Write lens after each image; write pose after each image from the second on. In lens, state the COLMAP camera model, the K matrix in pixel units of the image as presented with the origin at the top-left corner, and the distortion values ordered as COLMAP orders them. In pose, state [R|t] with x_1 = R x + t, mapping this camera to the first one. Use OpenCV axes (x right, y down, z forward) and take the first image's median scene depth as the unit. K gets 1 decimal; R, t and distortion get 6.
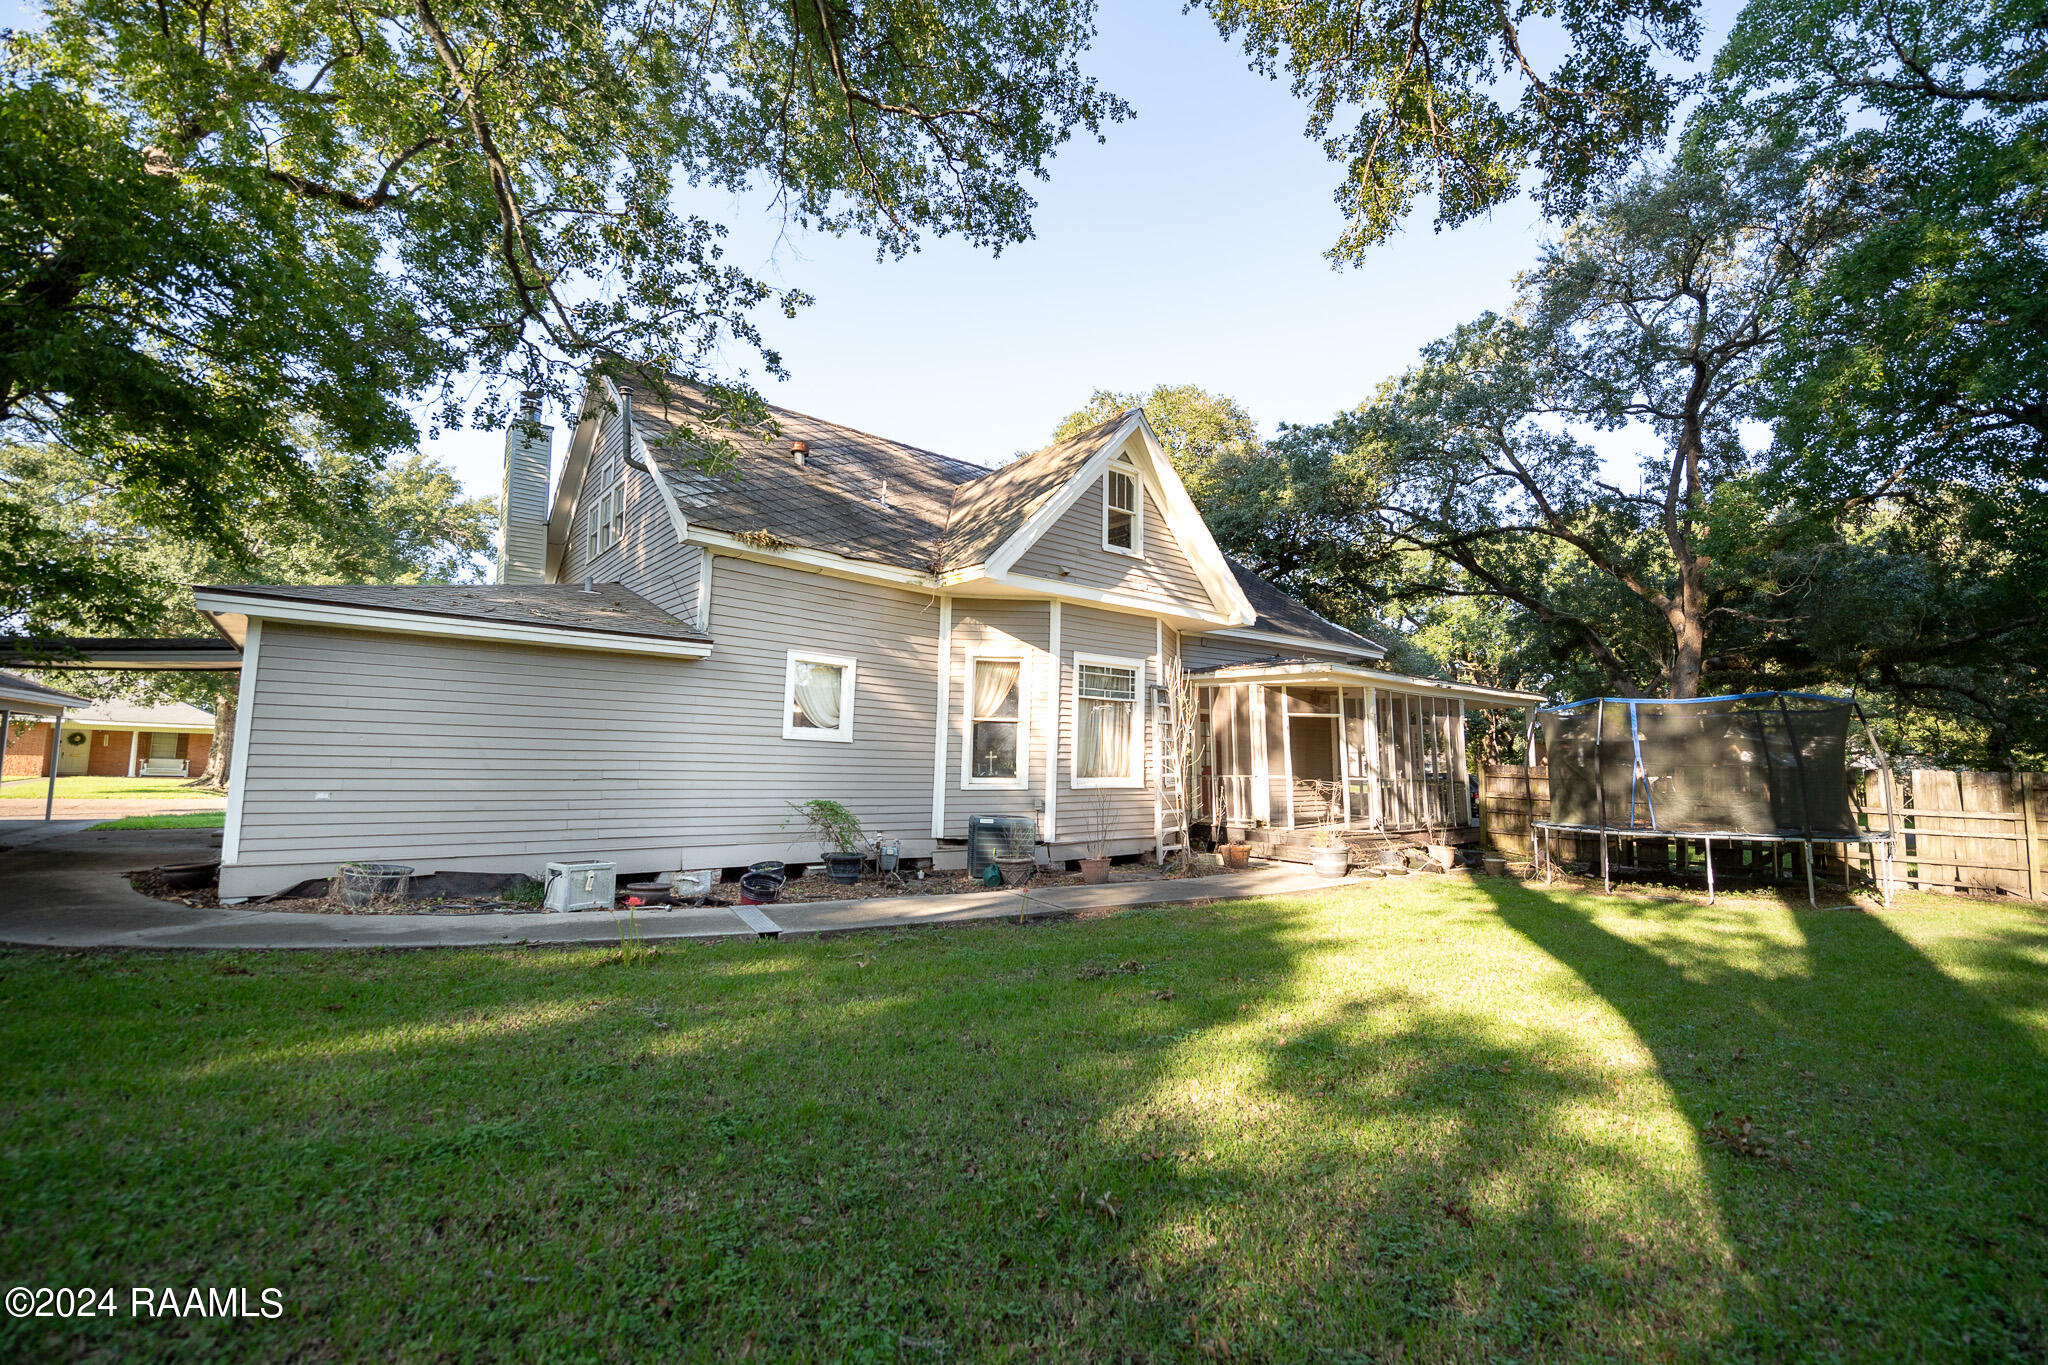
lens RADIAL K [[824.2, 0, 1025.1], [0, 824.2, 675.1], [0, 0, 1]] dist [-0.018688, 0.000298]
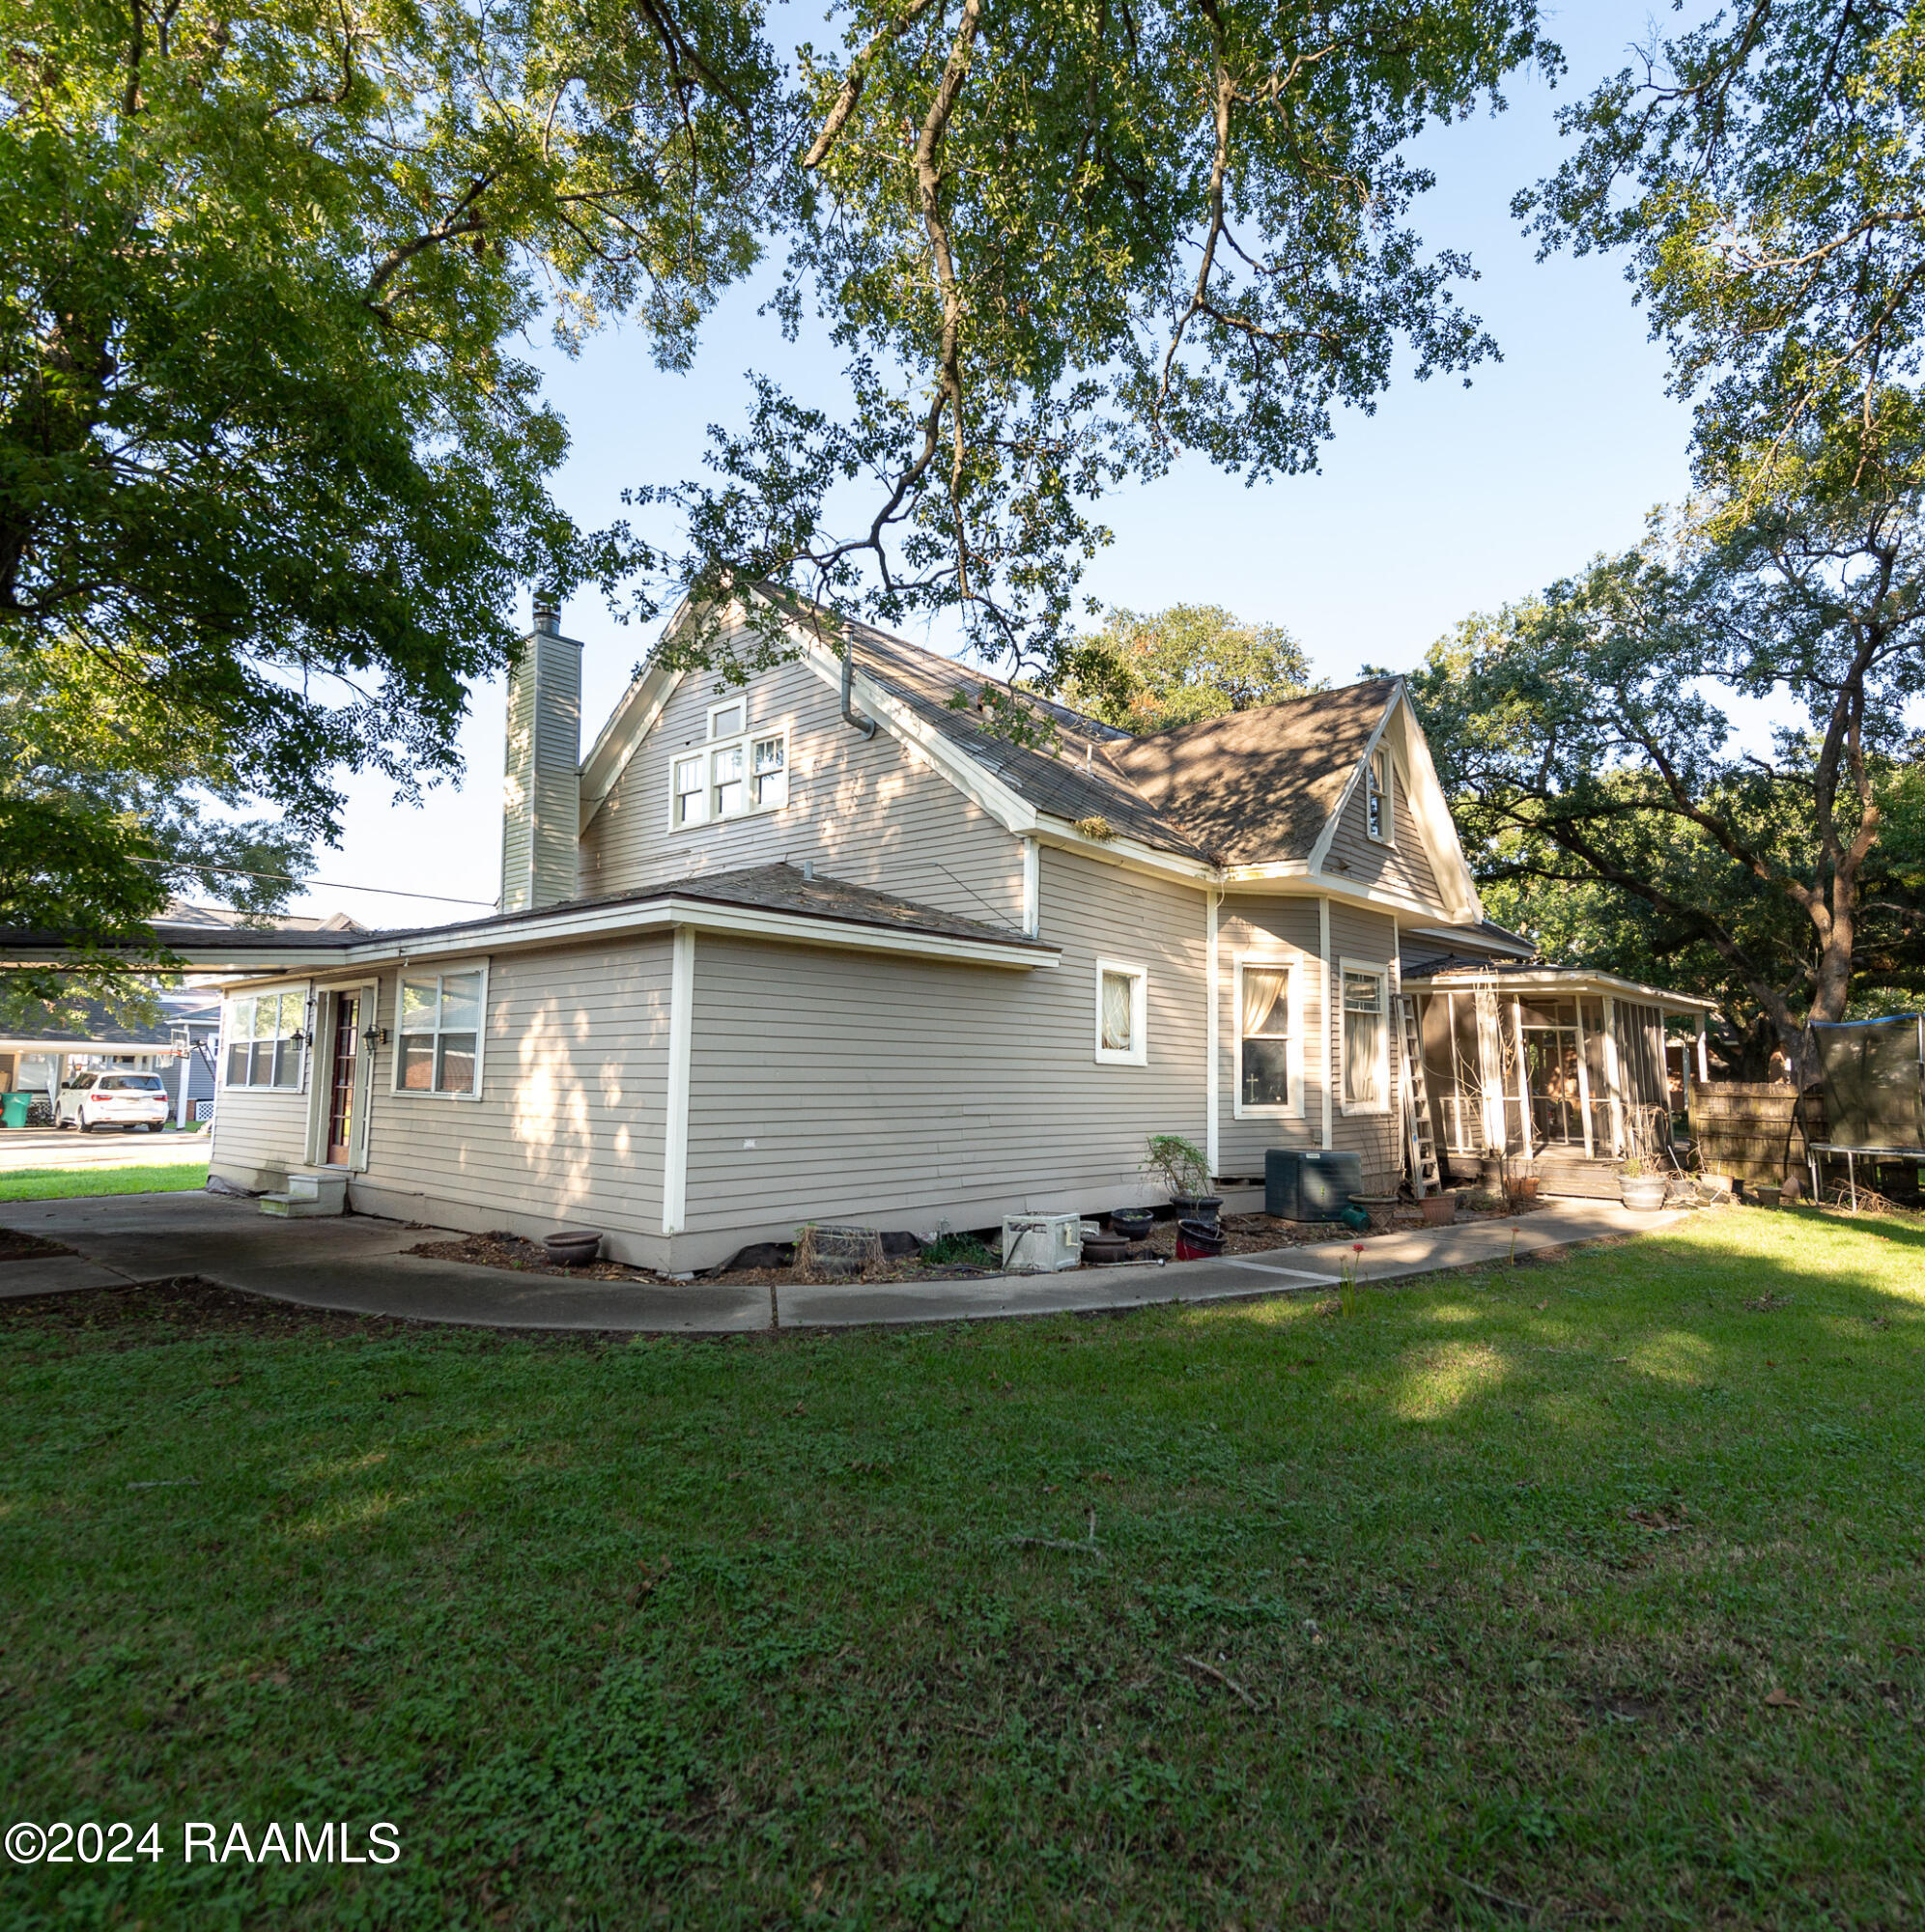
lens RADIAL K [[1117.4, 0, 960.3], [0, 1117.4, 961.1], [0, 0, 1]] dist [0.003878, -0.000253]
pose [[0.987644, 0.007237, 0.156550, -0.492271], [-0.008348, 0.999944, 0.006445, -0.026969], [-0.156494, -0.007672, 0.987649, -0.088496]]
